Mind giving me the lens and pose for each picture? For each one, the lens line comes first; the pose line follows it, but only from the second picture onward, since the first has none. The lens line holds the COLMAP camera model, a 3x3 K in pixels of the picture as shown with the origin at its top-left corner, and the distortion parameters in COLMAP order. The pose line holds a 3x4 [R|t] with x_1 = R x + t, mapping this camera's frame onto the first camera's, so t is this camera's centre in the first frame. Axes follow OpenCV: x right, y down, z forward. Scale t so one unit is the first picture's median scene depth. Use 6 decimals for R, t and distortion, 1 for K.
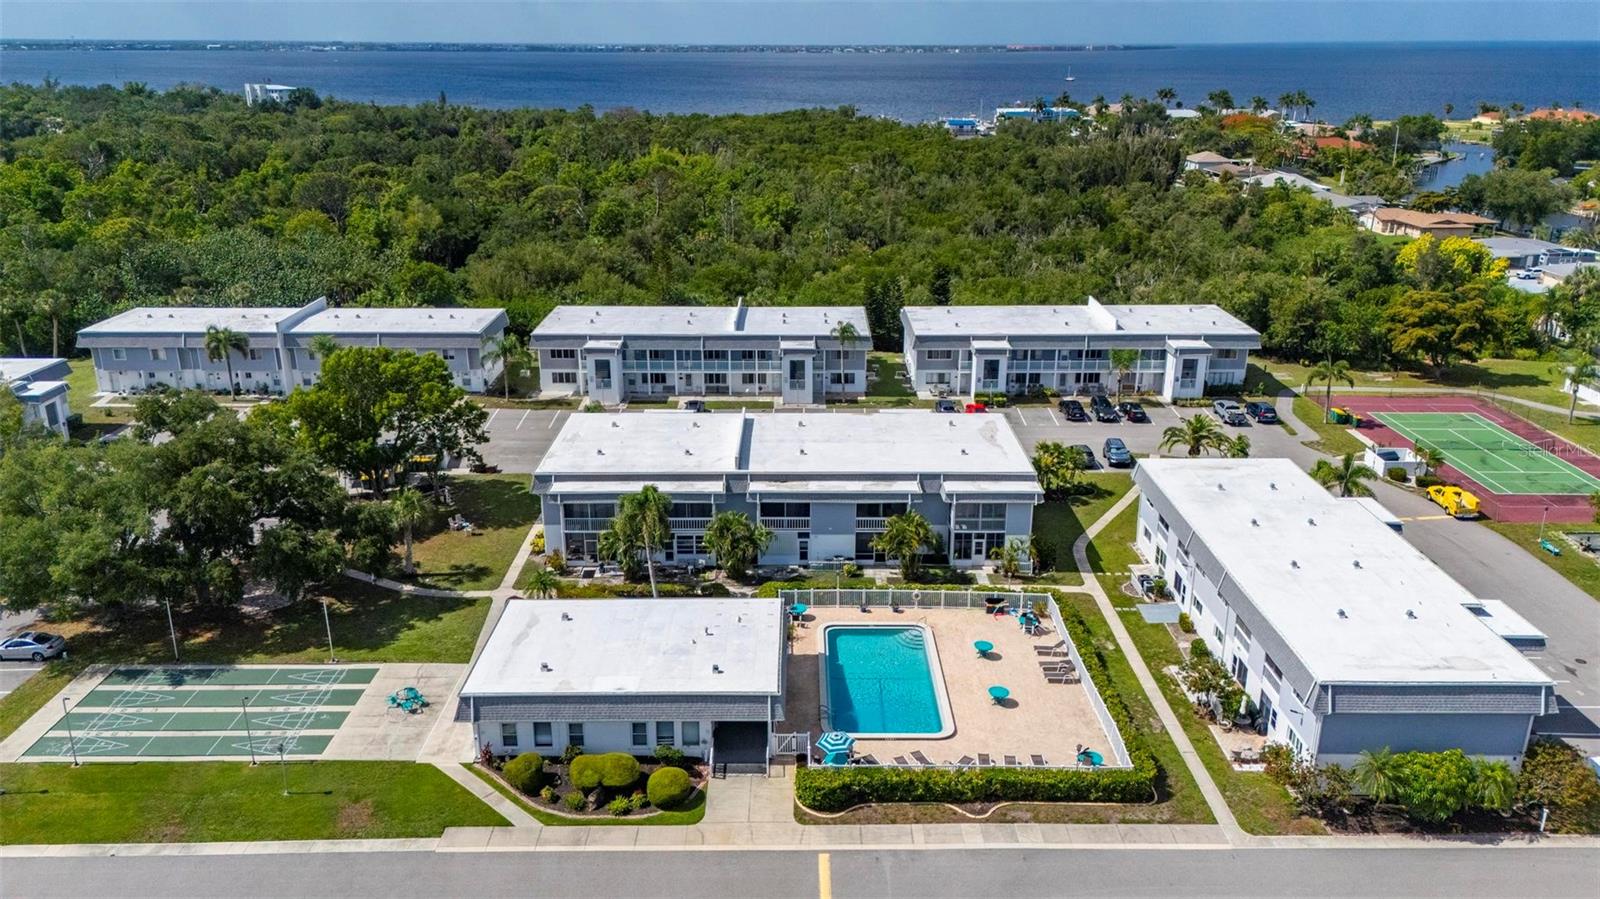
lens RADIAL K [[1171.9, 0, 796.7], [0, 1171.9, 452.4], [0, 0, 1]] dist [0.086266, -0.101739]
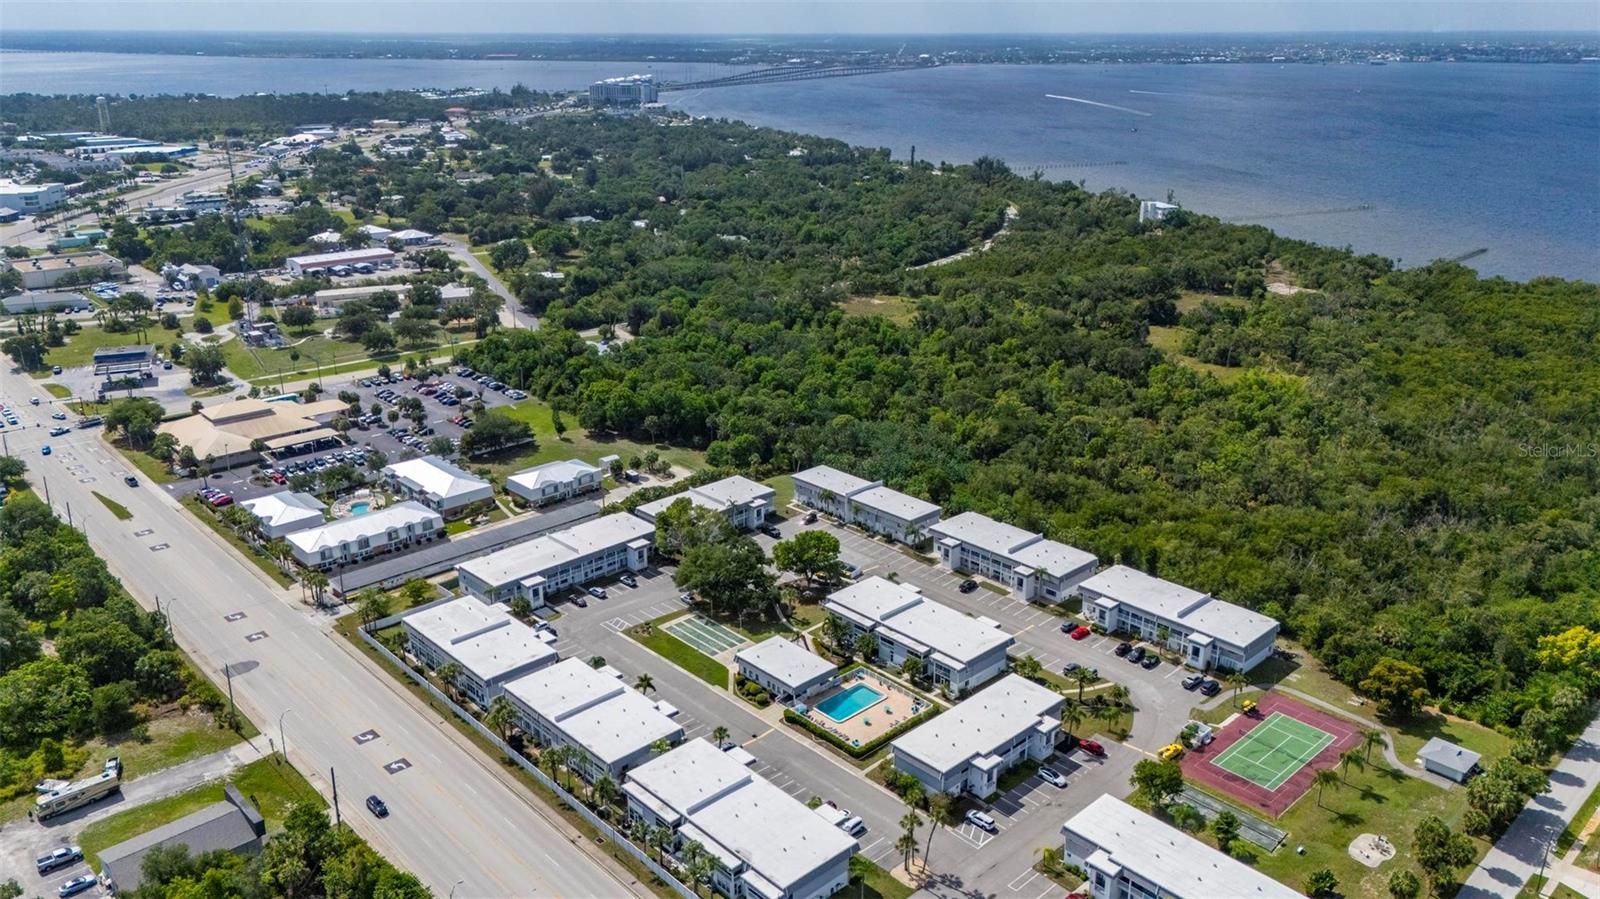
lens RADIAL K [[1177.8, 0, 795.8], [0, 1177.8, 453.3], [0, 0, 1]] dist [0.080645, -0.082366]
pose [[0.684473, 0.244656, -0.686760, 1.592634], [-0.239035, 0.965249, 0.105628, -0.598912], [0.688737, 0.091860, 0.719168, -1.129078]]
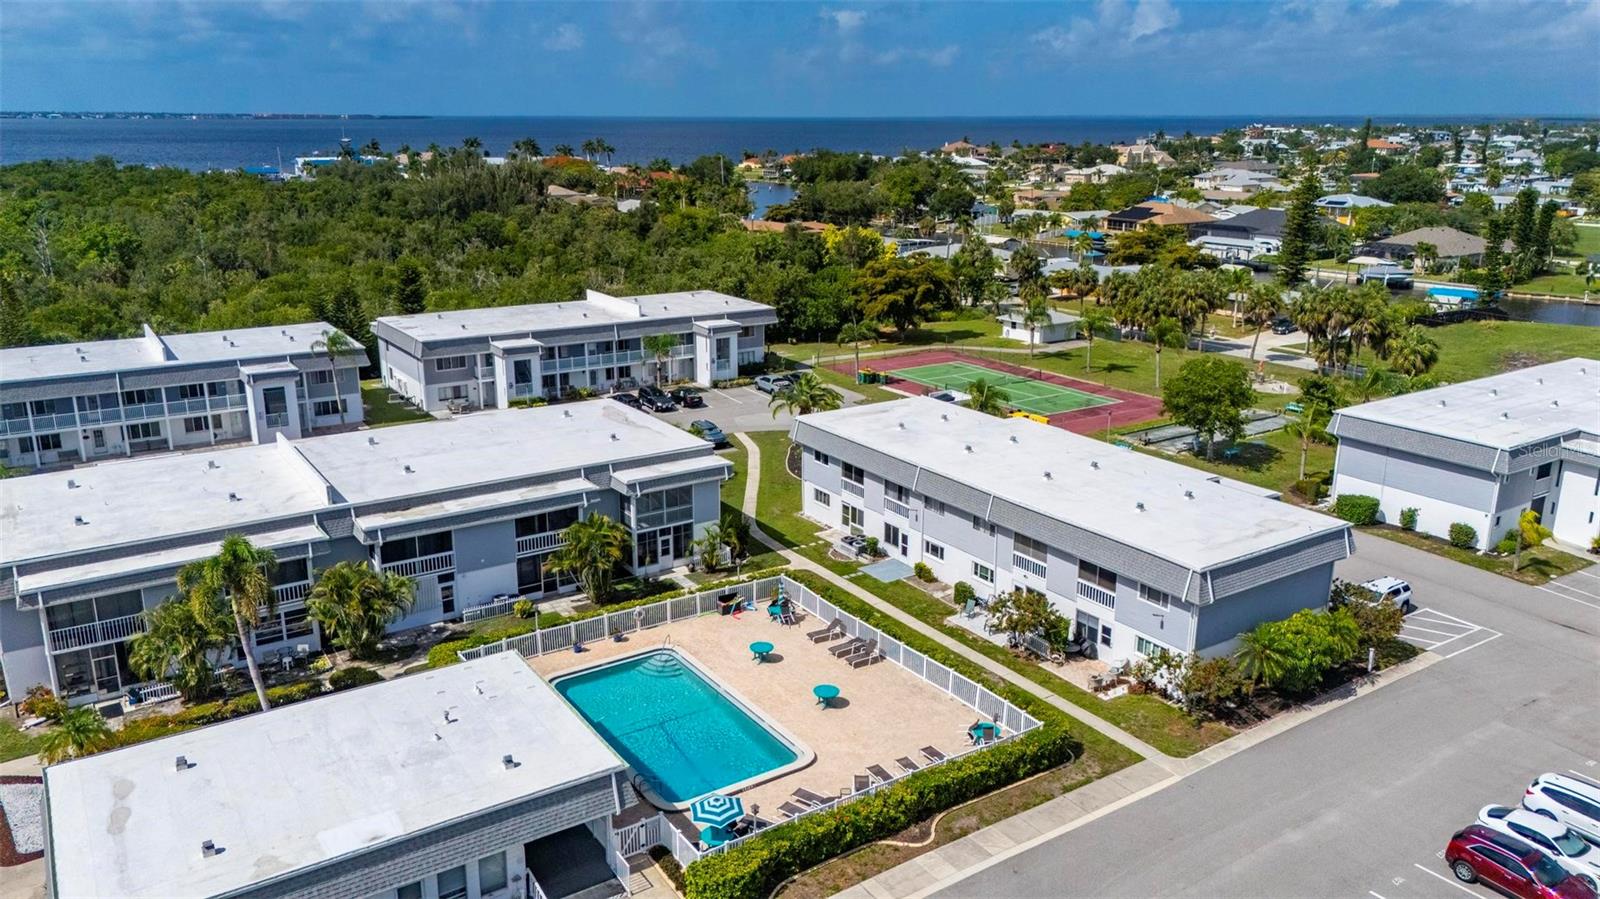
lens RADIAL K [[1167.1, 0, 800.0], [0, 1167.1, 449.5], [0, 0, 1]] dist [0.083795, -0.097889]
pose [[0.831616, -0.148879, 0.535024, -0.188670], [0.178899, 0.983858, -0.004298, 0.035350], [-0.525747, 0.099290, 0.844826, 0.265483]]
